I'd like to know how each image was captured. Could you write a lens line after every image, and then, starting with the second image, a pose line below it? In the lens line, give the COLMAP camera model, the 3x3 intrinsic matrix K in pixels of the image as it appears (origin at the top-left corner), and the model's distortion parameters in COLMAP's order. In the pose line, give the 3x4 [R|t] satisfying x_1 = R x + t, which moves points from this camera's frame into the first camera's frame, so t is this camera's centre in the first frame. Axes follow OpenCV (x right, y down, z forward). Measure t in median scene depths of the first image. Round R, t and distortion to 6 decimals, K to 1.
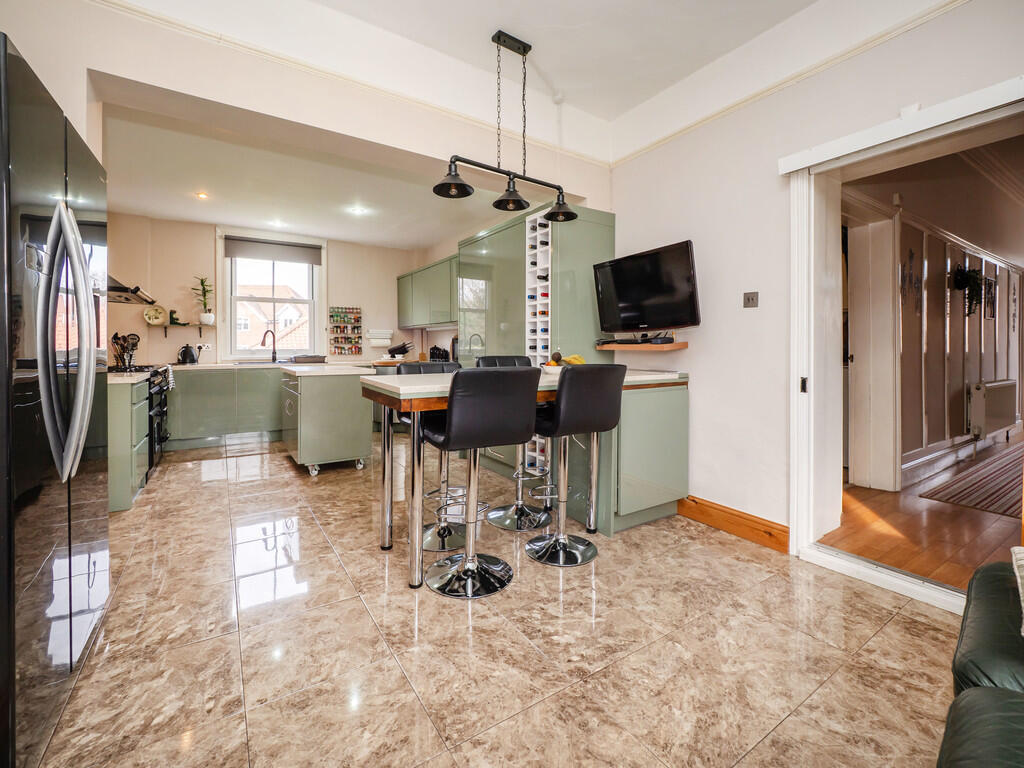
lens RADIAL K [[438.0, 0, 531.3], [0, 438.0, 349.5], [0, 0, 1]] dist [-0.000954, -0.000618]
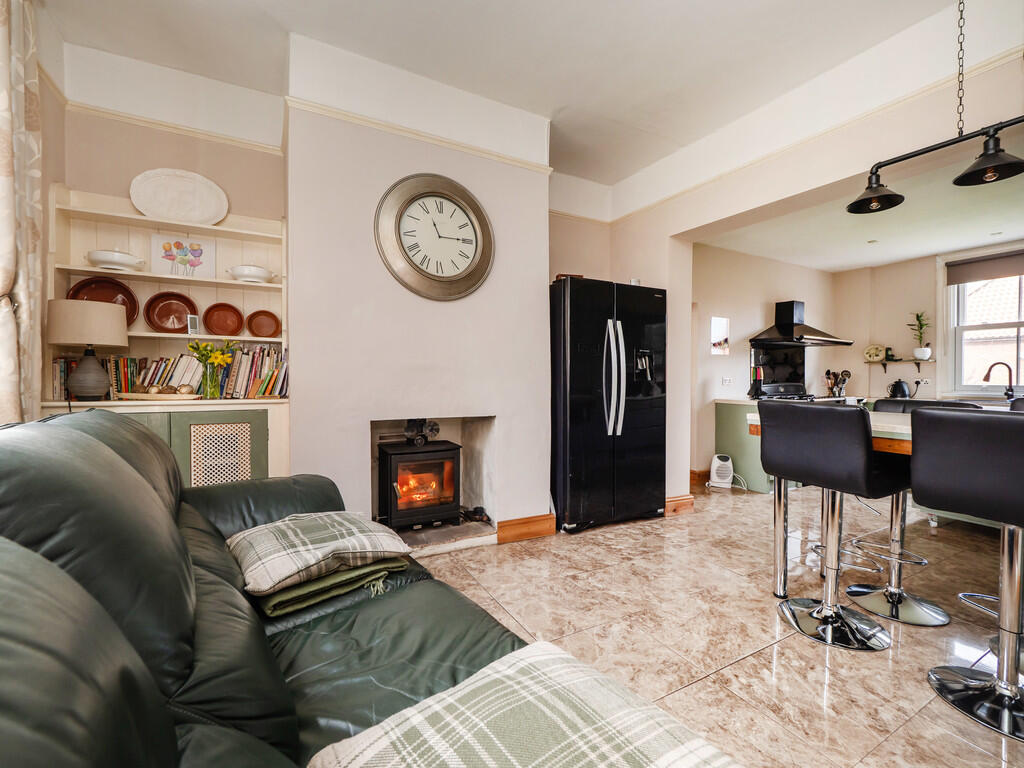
lens RADIAL K [[465.5, 0, 512.0], [0, 465.5, 384.0], [0, 0, 1]] dist [0.000676, 0.000228]
pose [[-0.085244, 0.010689, -0.996303, 0.386256], [-0.013109, 0.999844, 0.011849, -0.001352], [0.996274, 0.014070, -0.085091, 0.167388]]
